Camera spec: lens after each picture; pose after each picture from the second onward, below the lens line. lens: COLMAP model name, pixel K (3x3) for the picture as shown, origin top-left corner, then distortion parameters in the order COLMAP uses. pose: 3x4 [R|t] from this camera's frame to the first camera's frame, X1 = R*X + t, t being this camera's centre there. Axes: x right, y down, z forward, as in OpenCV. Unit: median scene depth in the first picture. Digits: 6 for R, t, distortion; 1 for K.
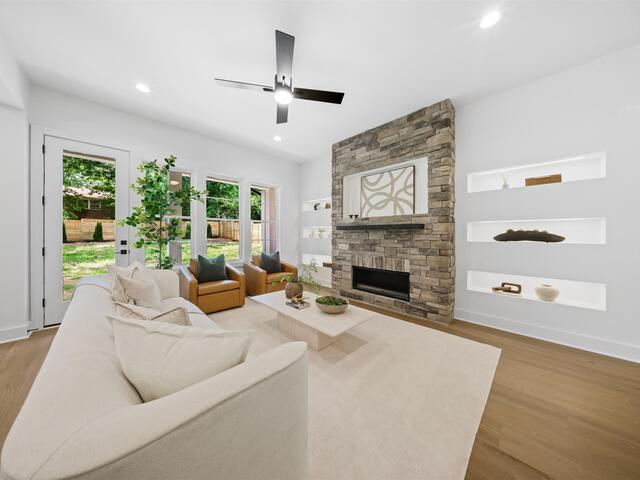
lens RADIAL K [[215.2, 0, 322.9], [0, 215.2, 239.1], [0, 0, 1]] dist [-0.002212, -0.000237]
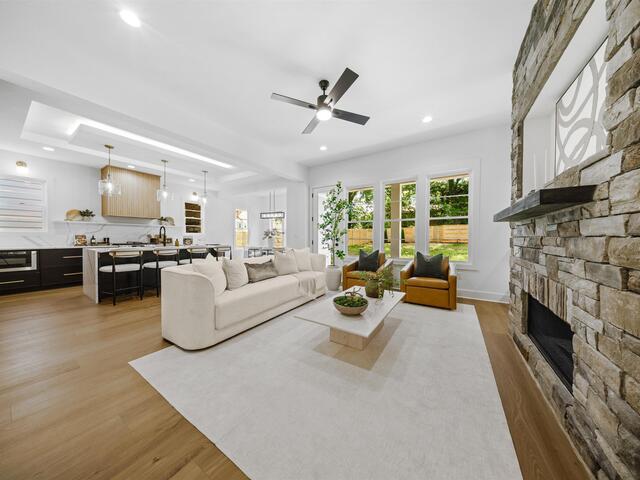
lens RADIAL K [[215.2, 0, 322.9], [0, 215.2, 239.1], [0, 0, 1]] dist [-0.002212, -0.000237]
pose [[0.203990, 0.011440, -0.978906, 0.938655], [0.004459, 0.999910, 0.012615, 0.002801], [0.978963, -0.006938, 0.203921, 0.699532]]
